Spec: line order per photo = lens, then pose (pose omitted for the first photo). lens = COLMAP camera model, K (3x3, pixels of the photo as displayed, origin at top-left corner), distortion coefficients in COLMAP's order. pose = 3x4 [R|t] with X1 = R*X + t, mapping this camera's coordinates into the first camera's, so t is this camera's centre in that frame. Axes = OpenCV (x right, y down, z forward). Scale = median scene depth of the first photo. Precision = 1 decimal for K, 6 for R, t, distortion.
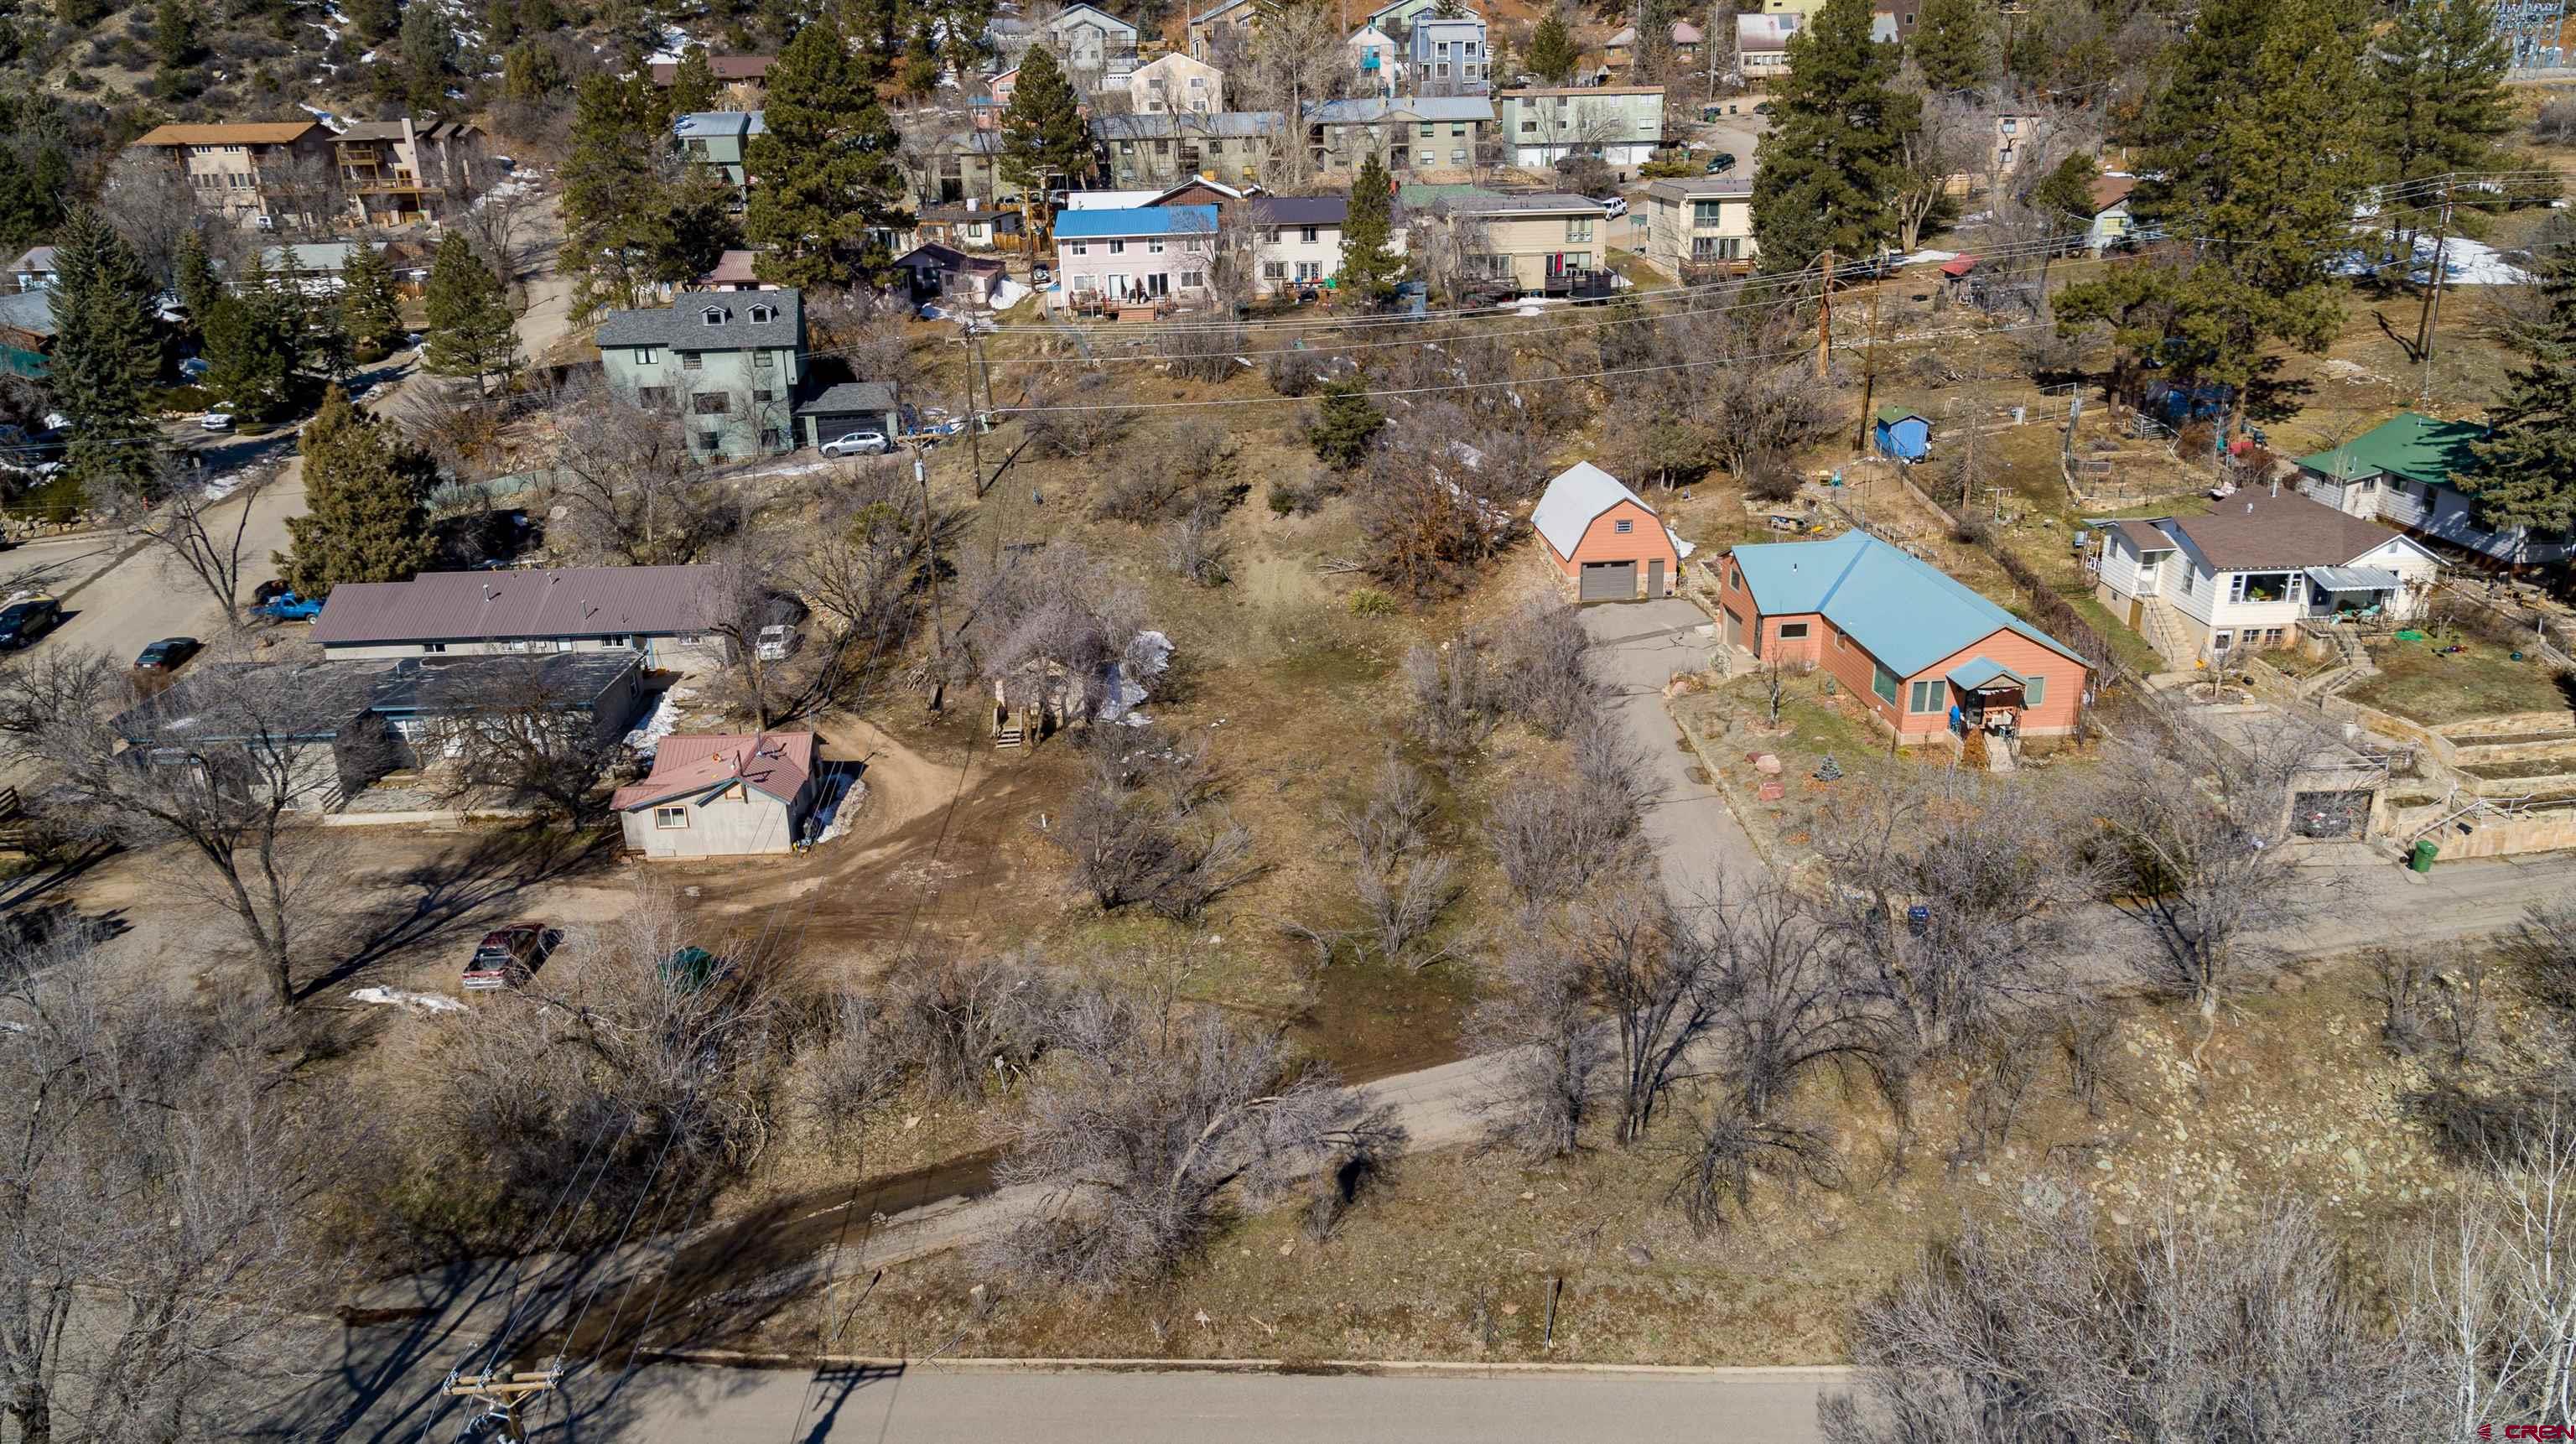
lens RADIAL K [[1762.3, 0, 1299.8], [0, 1762.3, 729.4], [0, 0, 1]] dist [-0.000248, 0.000347]
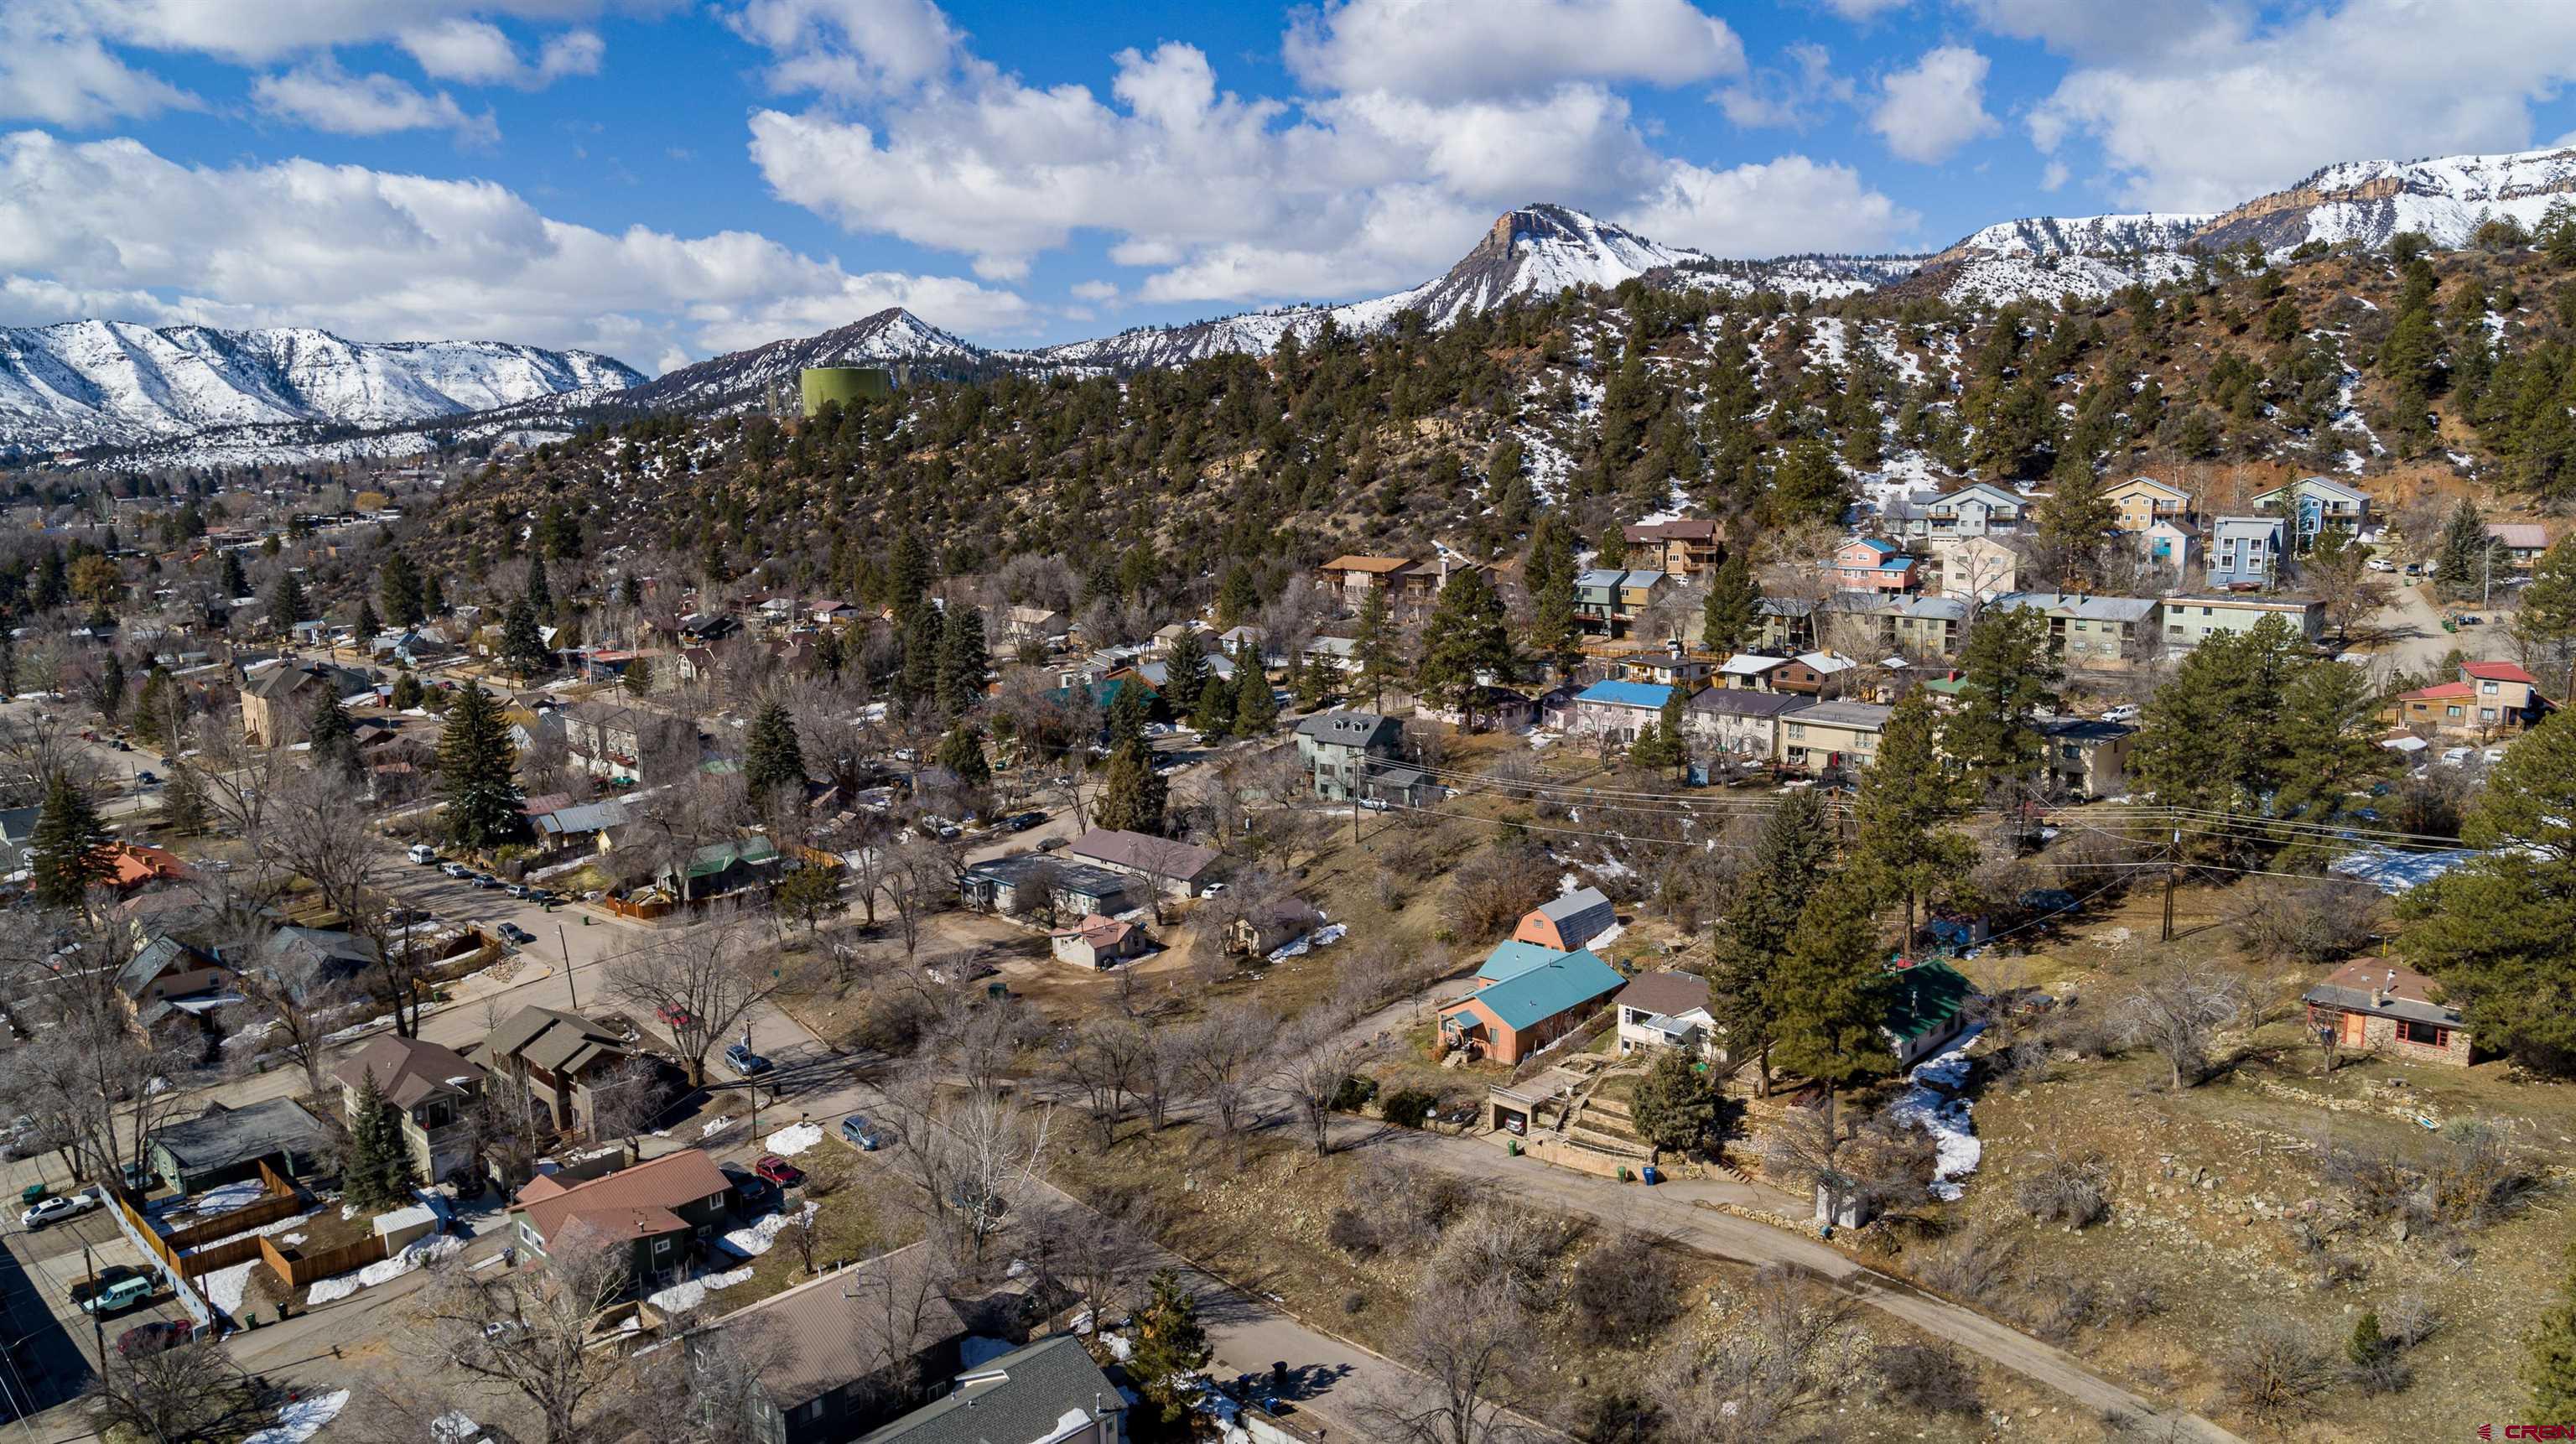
lens RADIAL K [[1762.3, 0, 1299.8], [0, 1762.3, 729.4], [0, 0, 1]] dist [-0.000248, 0.000347]
pose [[0.686500, 0.134662, -0.714552, 1.212214], [-0.249702, 0.966600, -0.057737, -0.137101], [0.682911, 0.218062, 0.697196, -0.417759]]
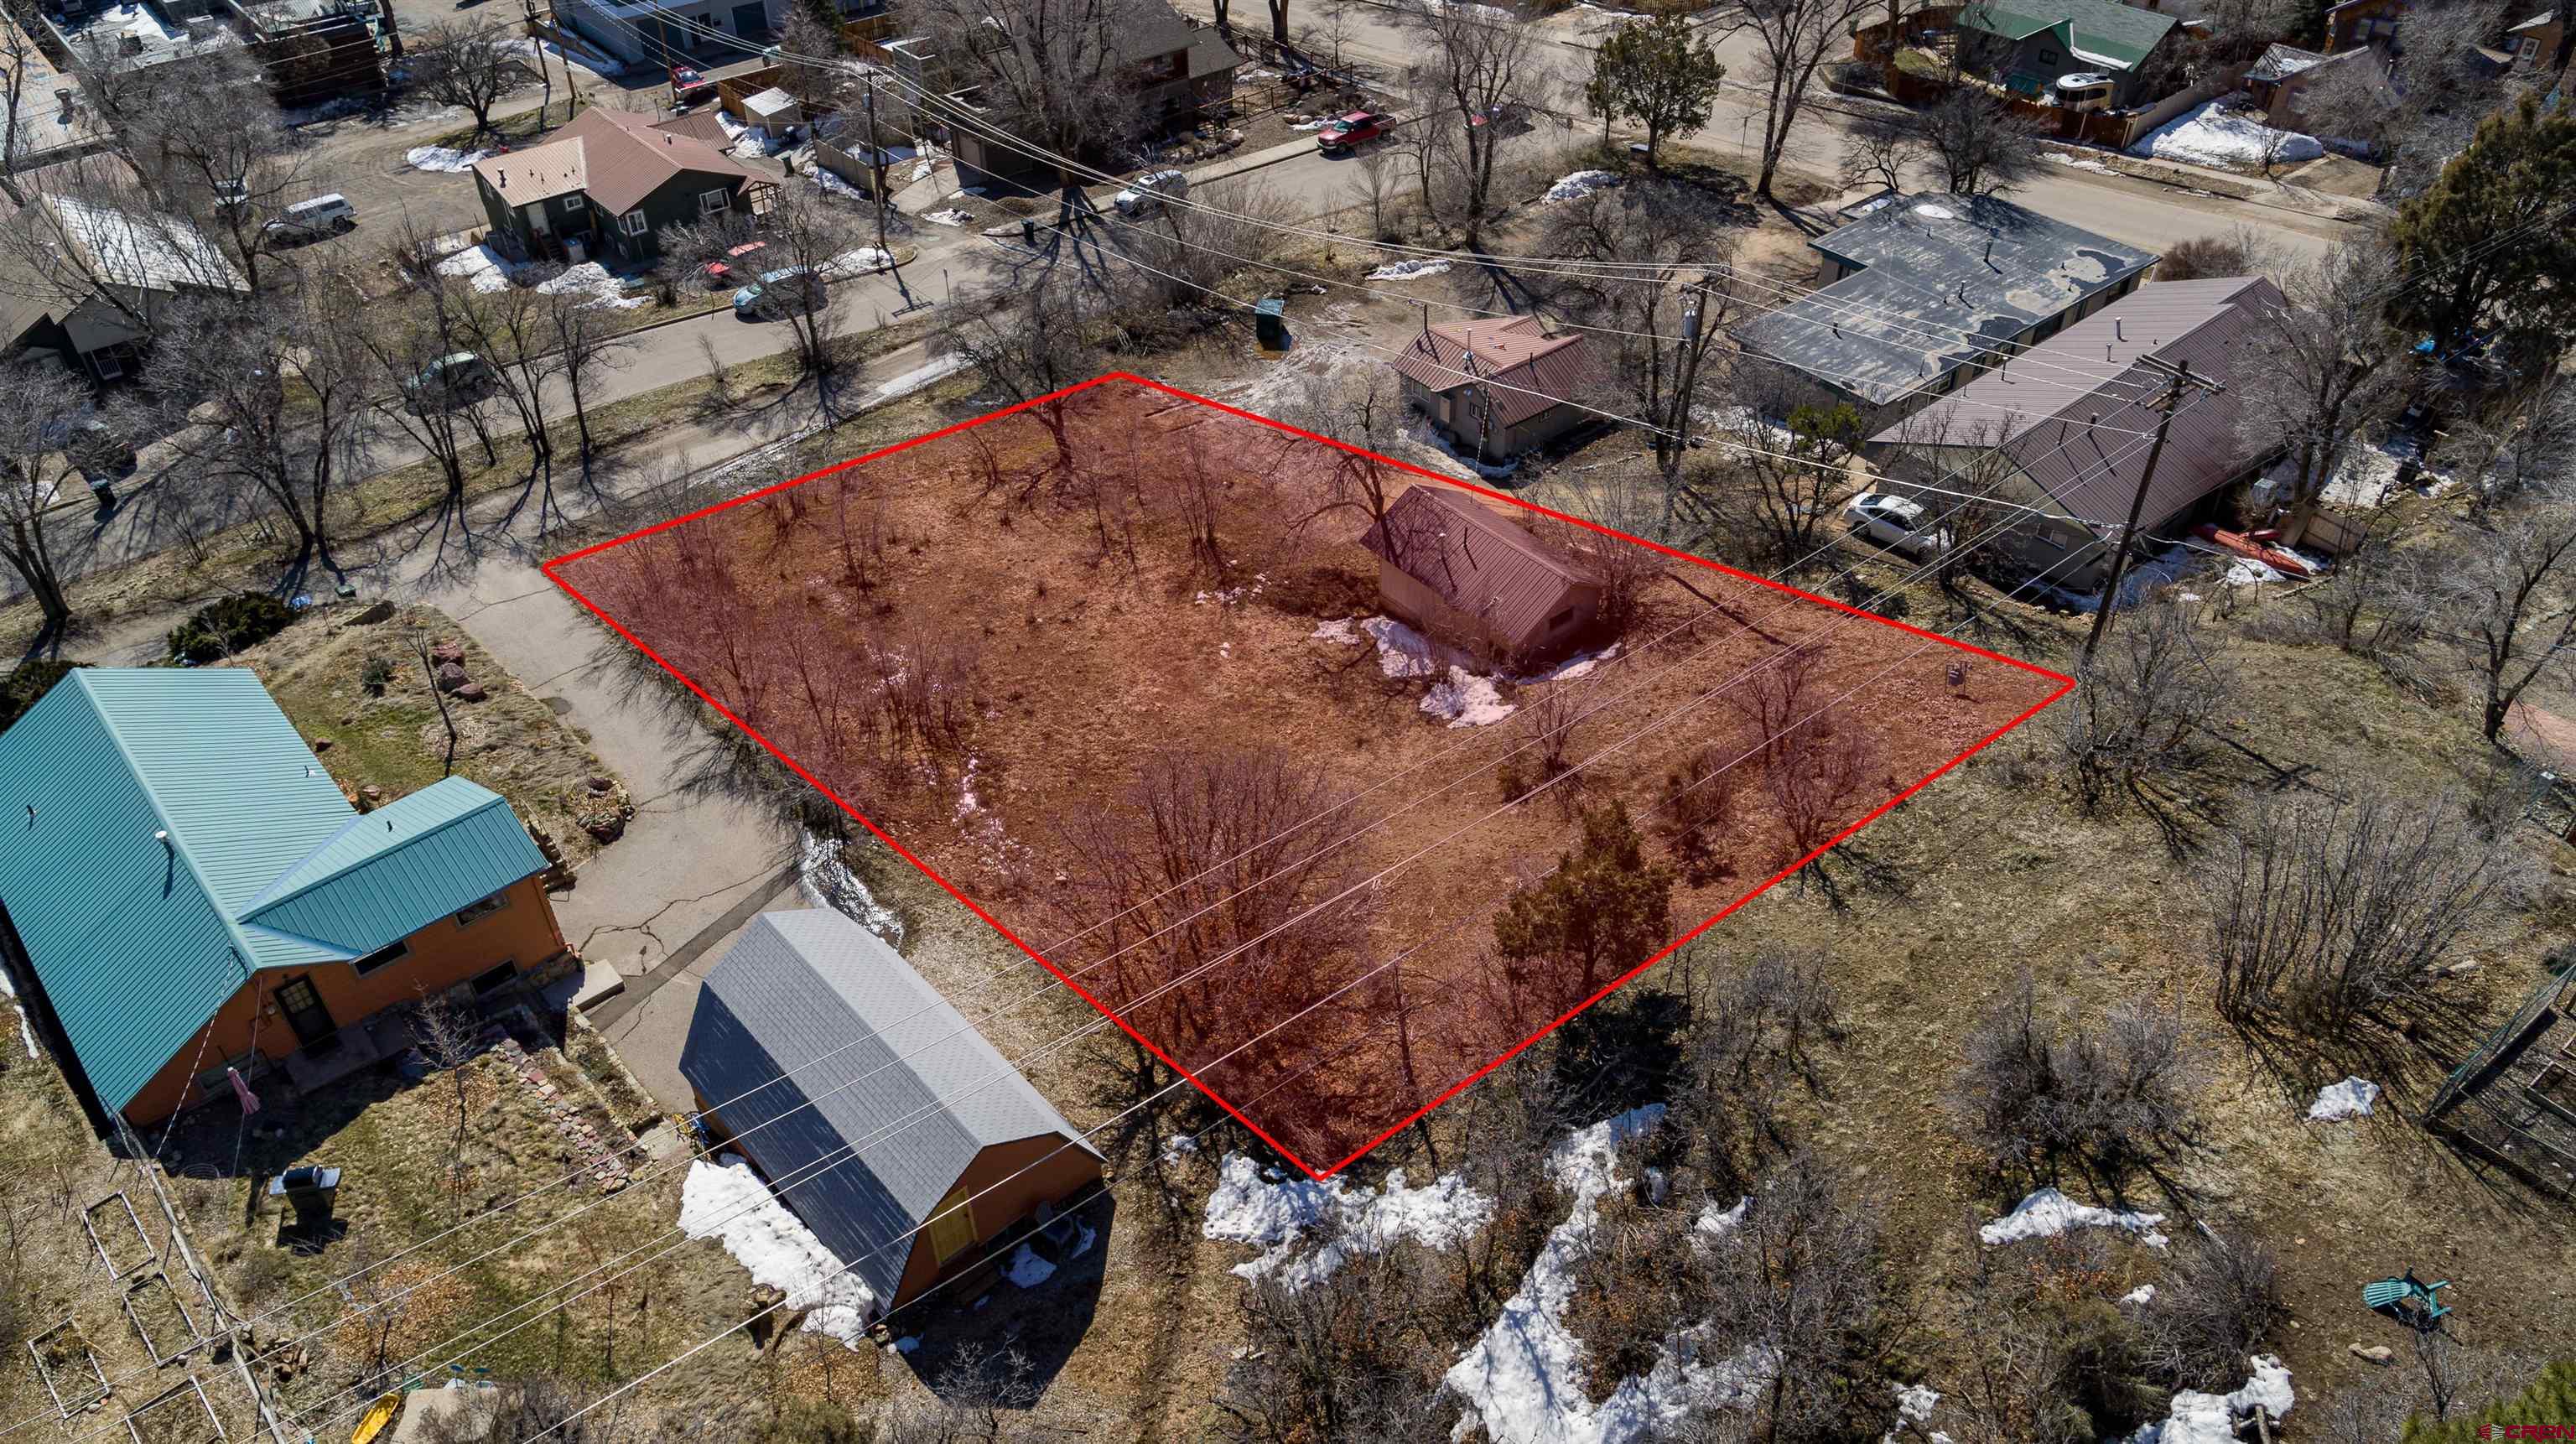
lens RADIAL K [[1762.3, 0, 1299.8], [0, 1762.3, 729.4], [0, 0, 1]] dist [-0.000248, 0.000347]
pose [[-0.793096, 0.408463, -0.451837, 0.252426], [-0.184979, 0.545258, 0.817604, -0.541124], [0.580329, 0.732019, -0.356884, 1.164379]]
